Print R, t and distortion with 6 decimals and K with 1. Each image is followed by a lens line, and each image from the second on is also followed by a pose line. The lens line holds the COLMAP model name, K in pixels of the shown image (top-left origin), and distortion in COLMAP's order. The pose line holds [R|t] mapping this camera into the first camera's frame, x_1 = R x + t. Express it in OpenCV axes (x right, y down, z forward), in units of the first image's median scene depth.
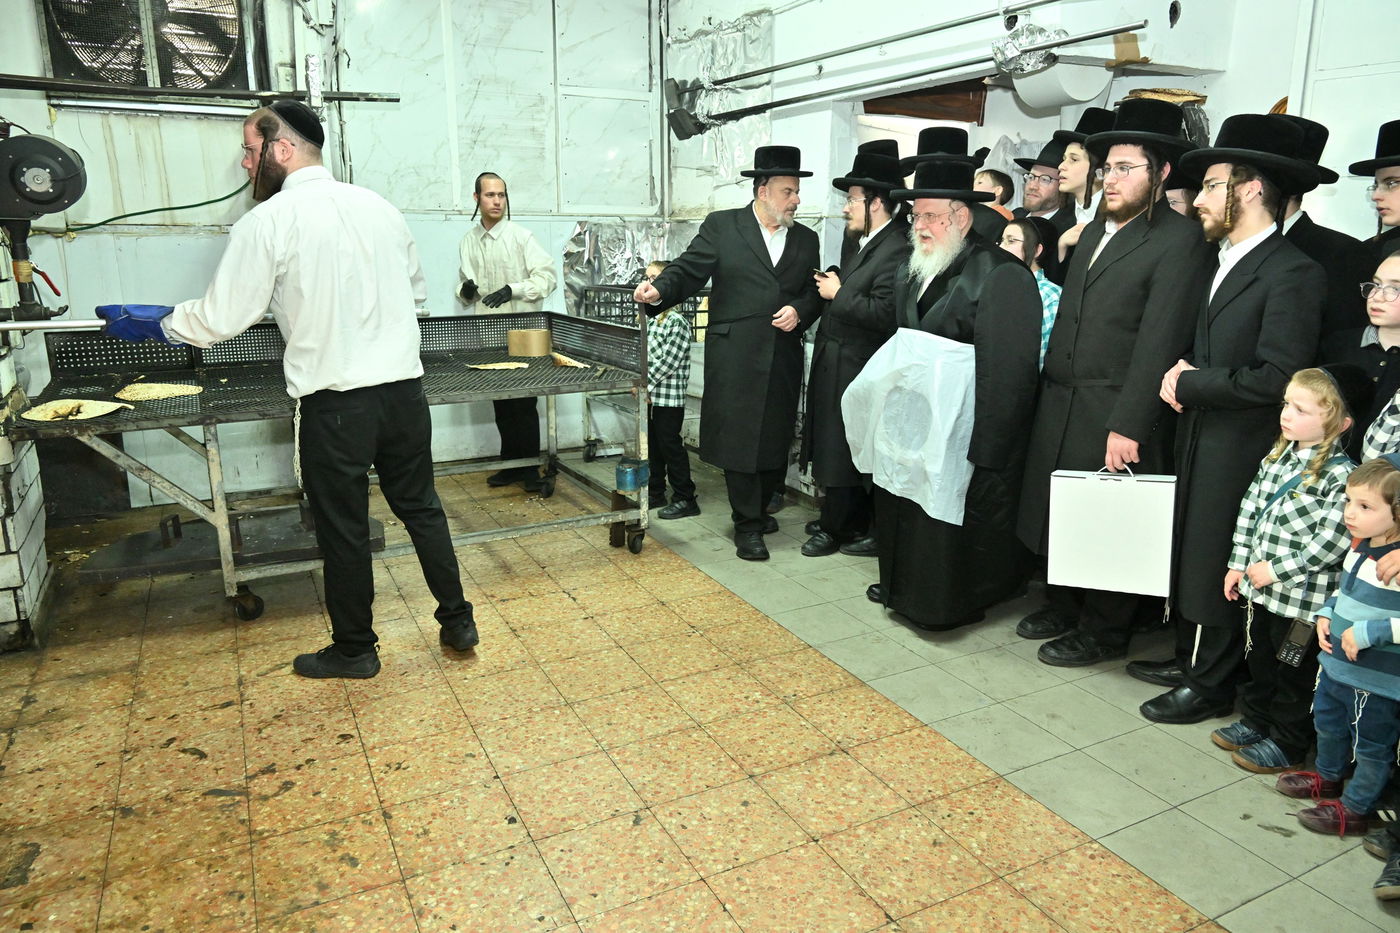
lens RADIAL K [[920.8, 0, 694.1], [0, 920.8, 474.9], [0, 0, 1]] dist [0.004755, -0.012946]
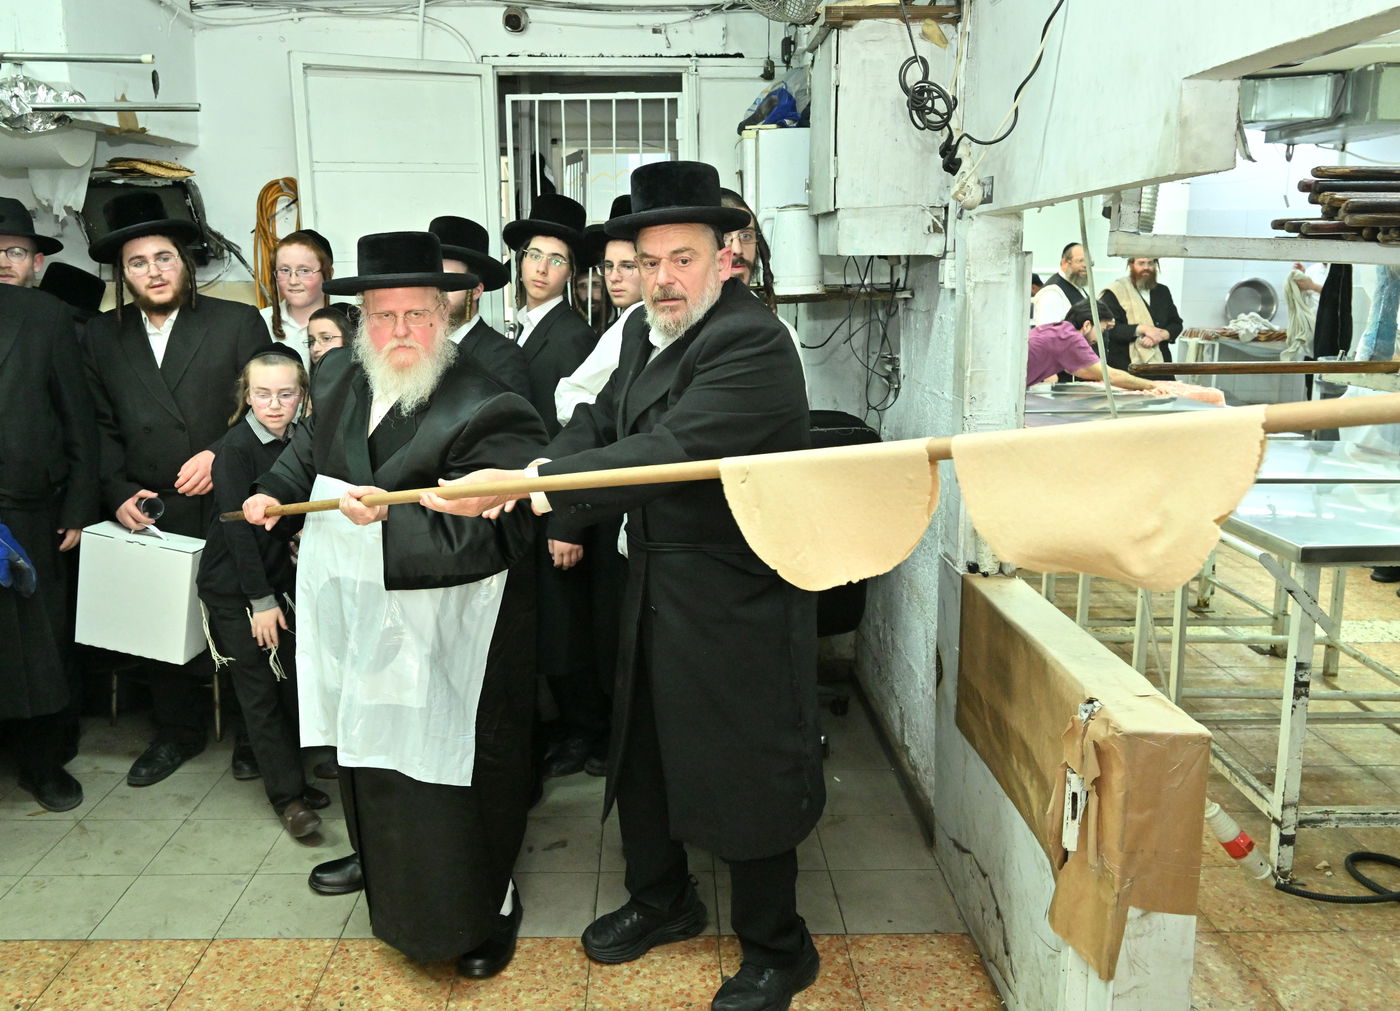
lens RADIAL K [[1142.5, 0, 652.1], [0, 1142.5, 431.4], [0, 0, 1]] dist [-0.005029, 0.004123]
pose [[0.445833, -0.128986, 0.885774, -0.330151], [0.228507, 0.973176, 0.026700, -0.080174], [-0.865458, 0.190502, 0.463348, 0.104907]]
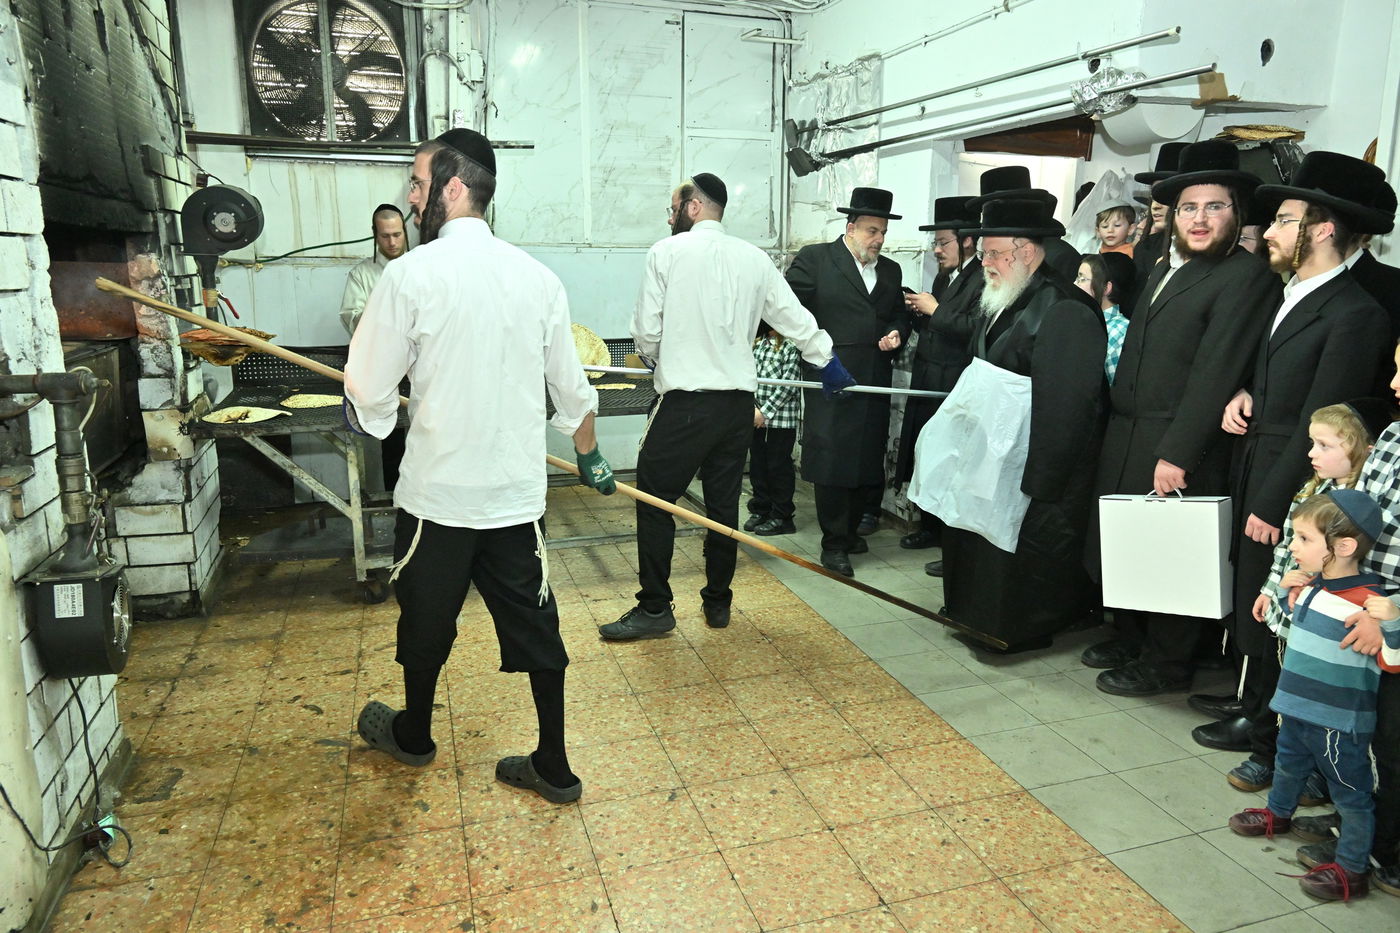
lens RADIAL K [[920.8, 0, 702.5], [0, 920.8, 467.4], [0, 0, 1]] dist [0.004755, -0.012946]
pose [[0.987013, 0.036493, -0.156442, 0.091612], [-0.041926, 0.998622, -0.031574, 0.009065], [0.155074, 0.037723, 0.987182, -0.070597]]
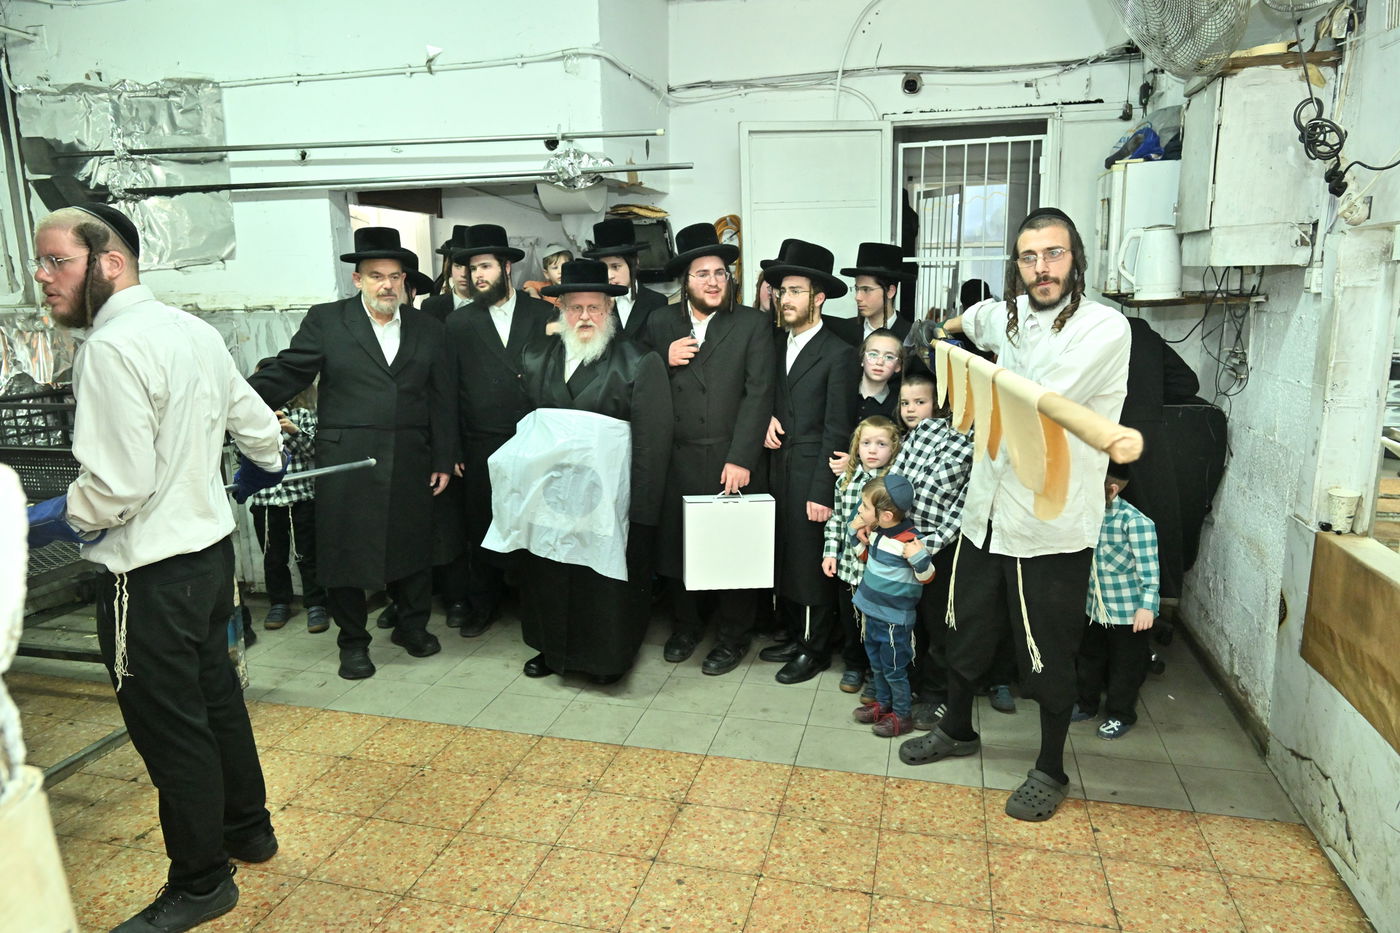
lens RADIAL K [[920.8, 0, 696.3], [0, 920.8, 457.5], [0, 0, 1]] dist [0.004755, -0.012946]
pose [[0.664155, -0.147407, 0.732918, -0.447384], [0.202882, 0.979116, 0.013075, -0.089286], [-0.719539, 0.140012, 0.680191, 0.147491]]
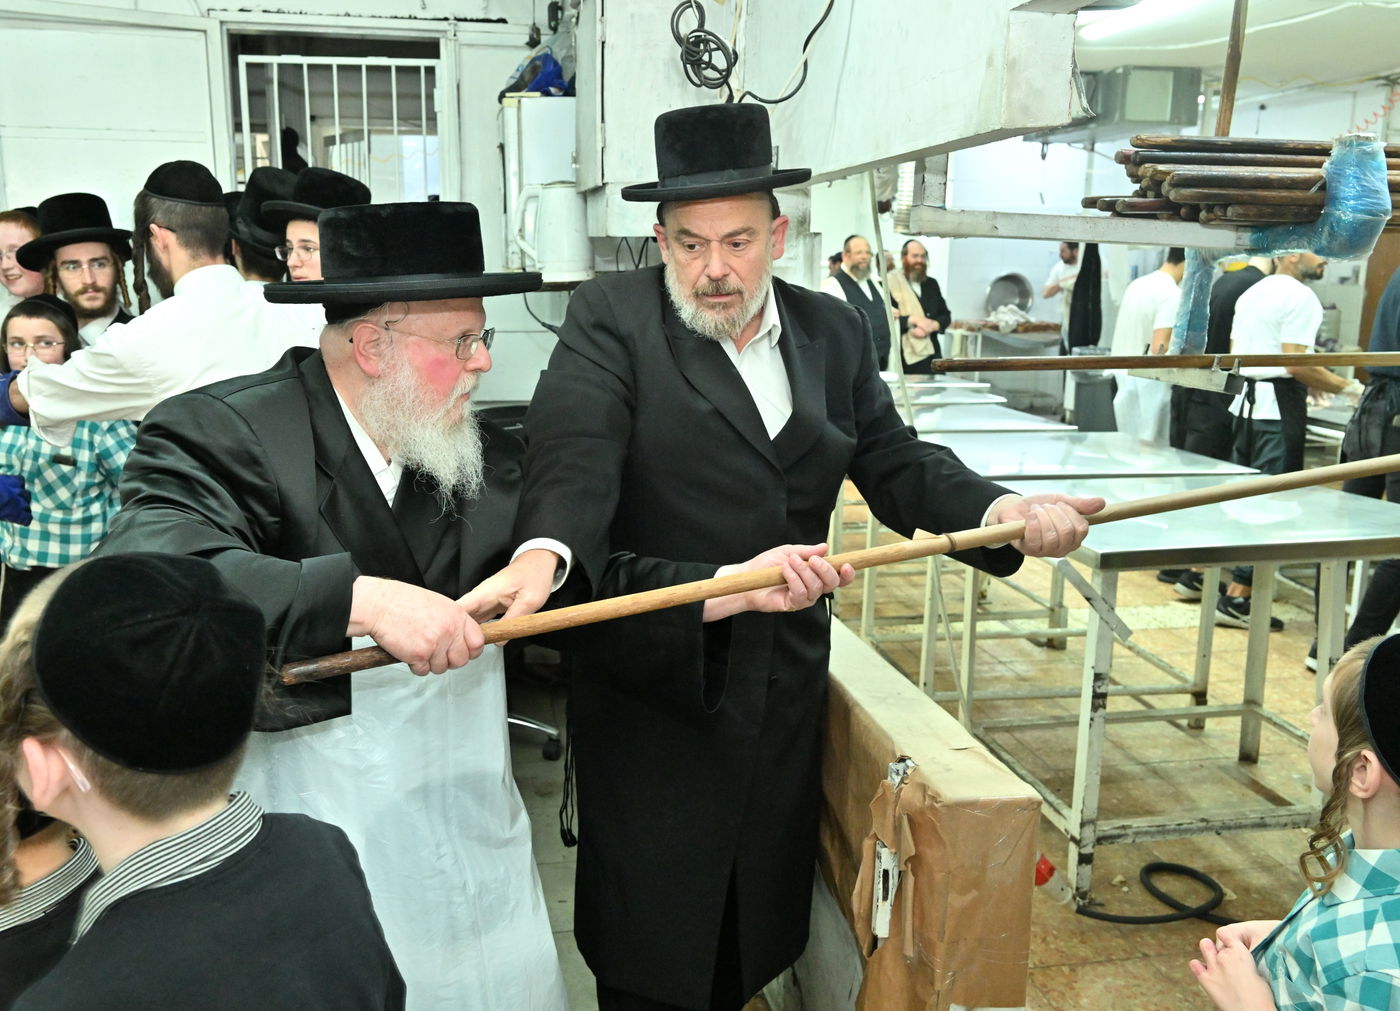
lens RADIAL K [[1142.5, 0, 609.0], [0, 1142.5, 421.2], [0, 0, 1]] dist [-0.005029, 0.004123]
pose [[0.307567, -0.132128, 0.942308, -0.215663], [0.235250, 0.970128, 0.059244, -0.079905], [-0.921987, 0.203457, 0.329462, 0.132020]]
